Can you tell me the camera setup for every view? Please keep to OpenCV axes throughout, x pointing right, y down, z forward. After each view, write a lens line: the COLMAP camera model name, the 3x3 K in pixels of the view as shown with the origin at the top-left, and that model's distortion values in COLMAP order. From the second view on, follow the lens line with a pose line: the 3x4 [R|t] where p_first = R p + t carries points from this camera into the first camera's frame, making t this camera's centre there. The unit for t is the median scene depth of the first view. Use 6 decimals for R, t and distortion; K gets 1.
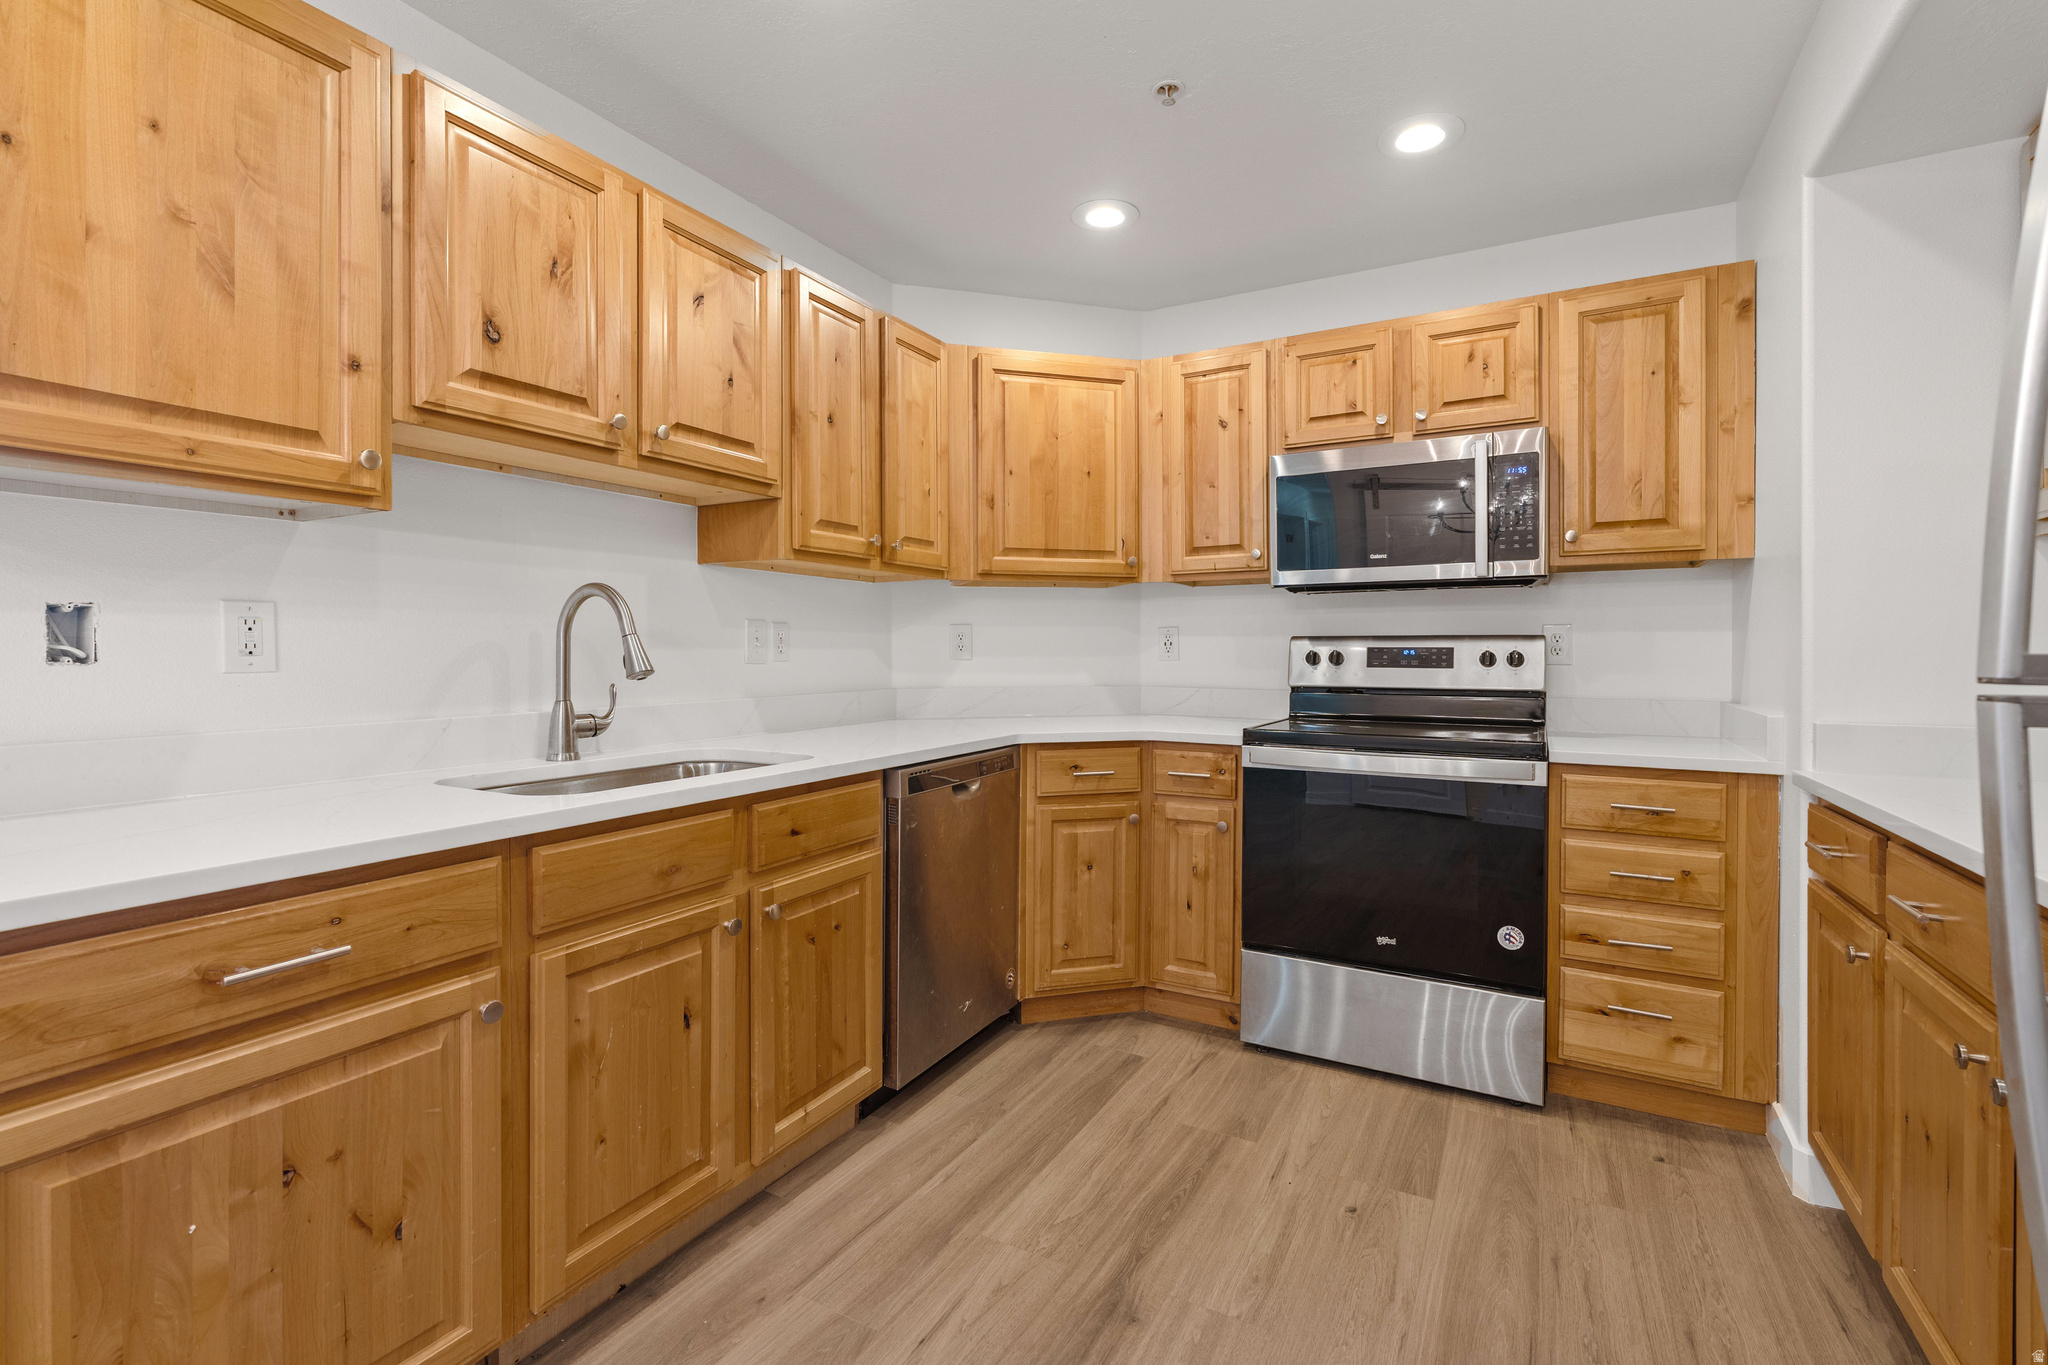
lens RADIAL K [[926.1, 0, 1019.0], [0, 926.1, 659.2], [0, 0, 1]] dist [-0.004898, 0.001026]
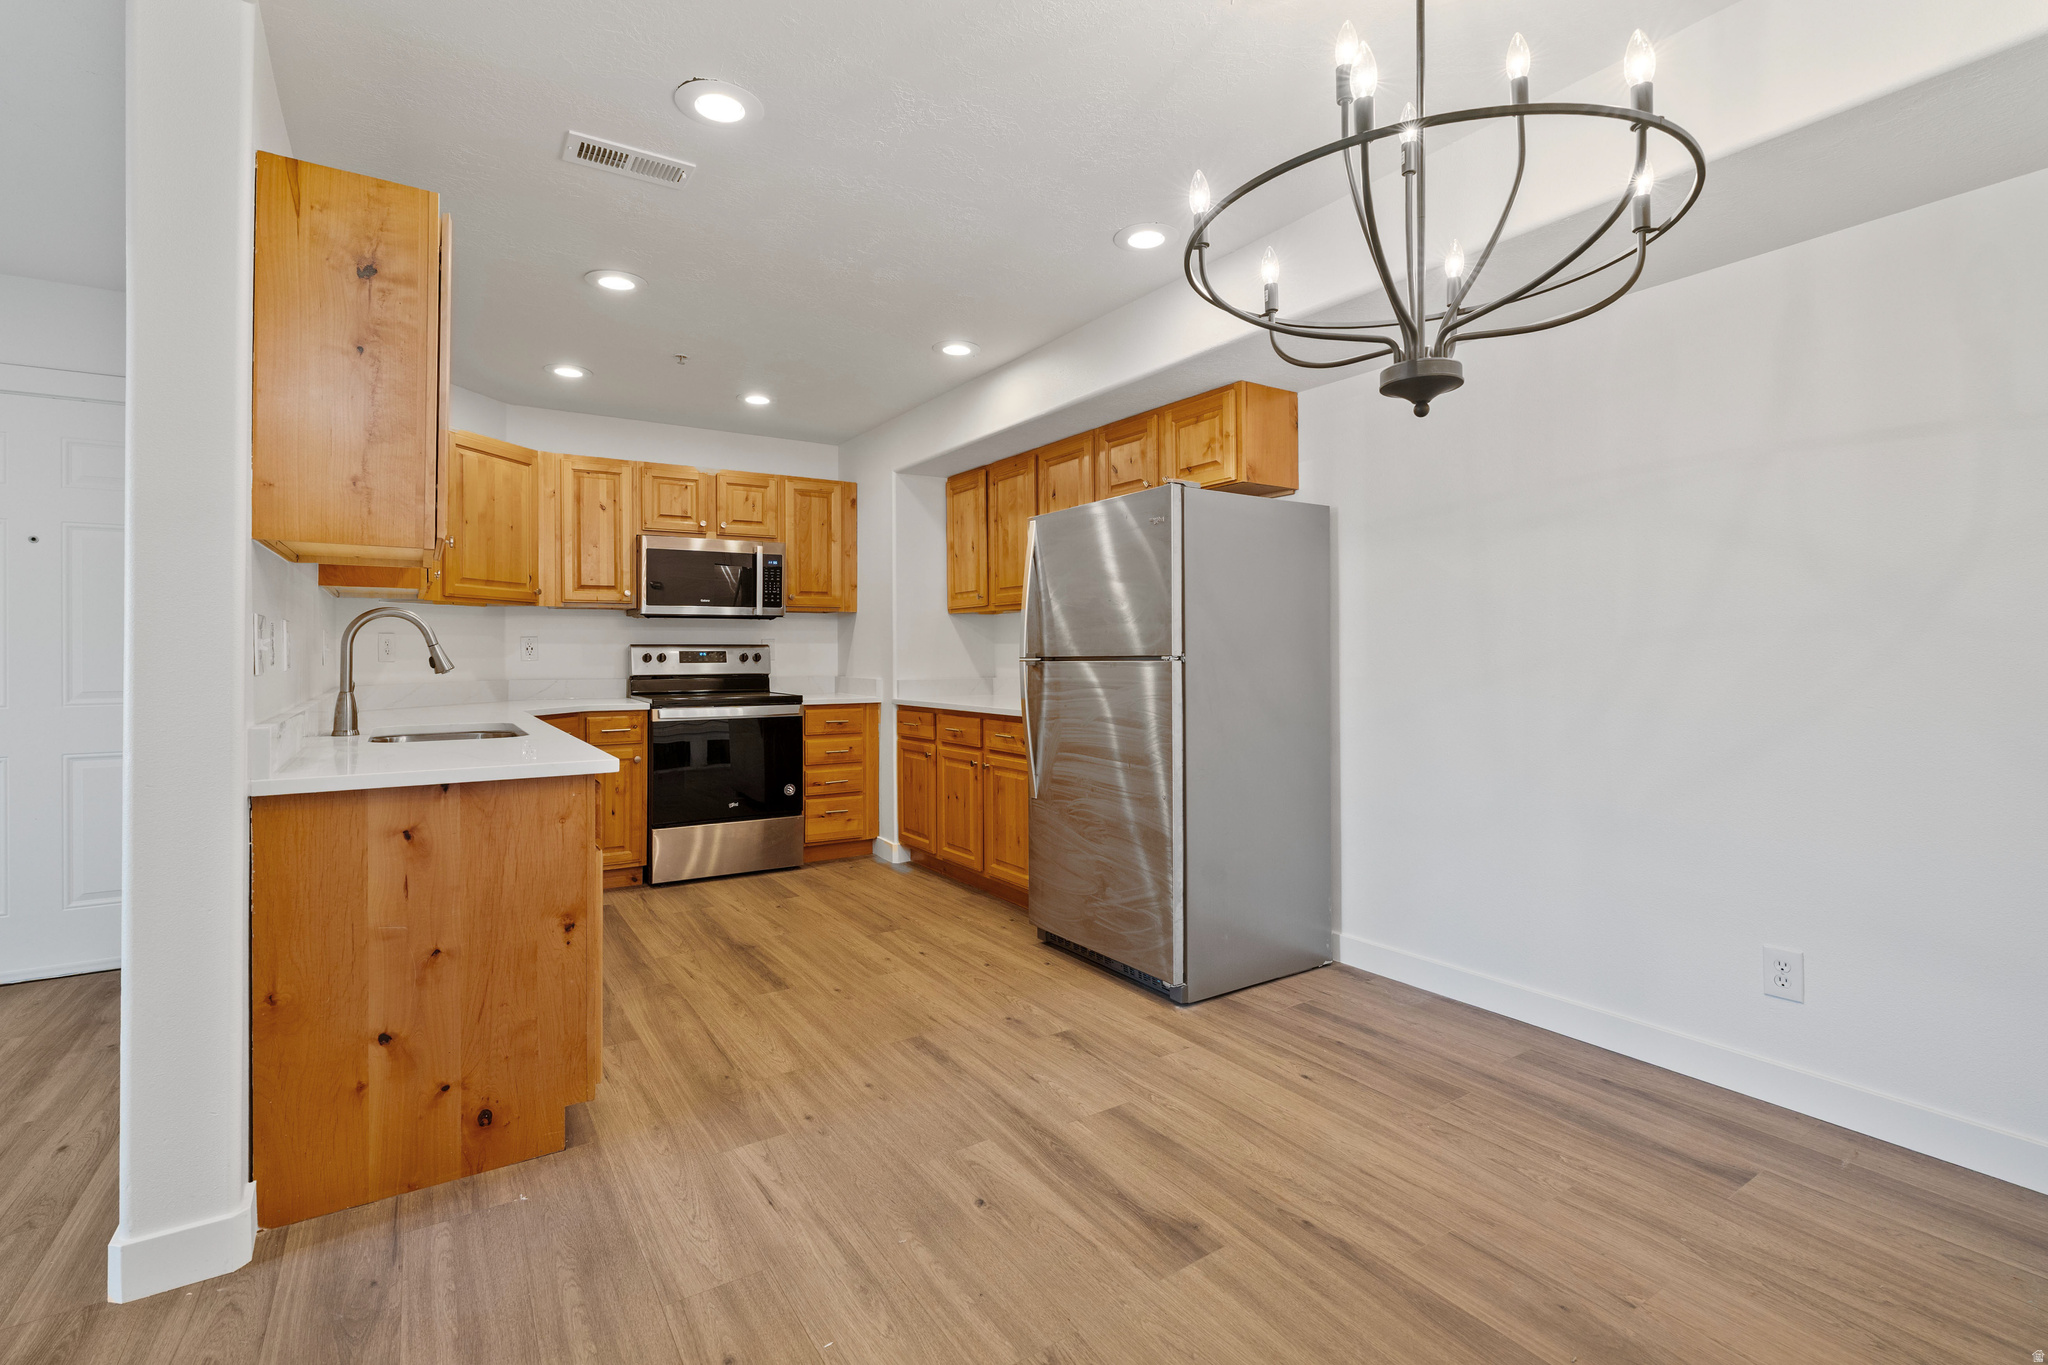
lens RADIAL K [[926.1, 0, 1019.0], [0, 926.1, 659.2], [0, 0, 1]] dist [-0.004898, 0.001026]
pose [[0.470108, -0.008812, 0.882565, -0.914106], [0.011569, 0.999926, 0.003822, 0.002710], [-0.882533, 0.008414, 0.470175, -0.381578]]
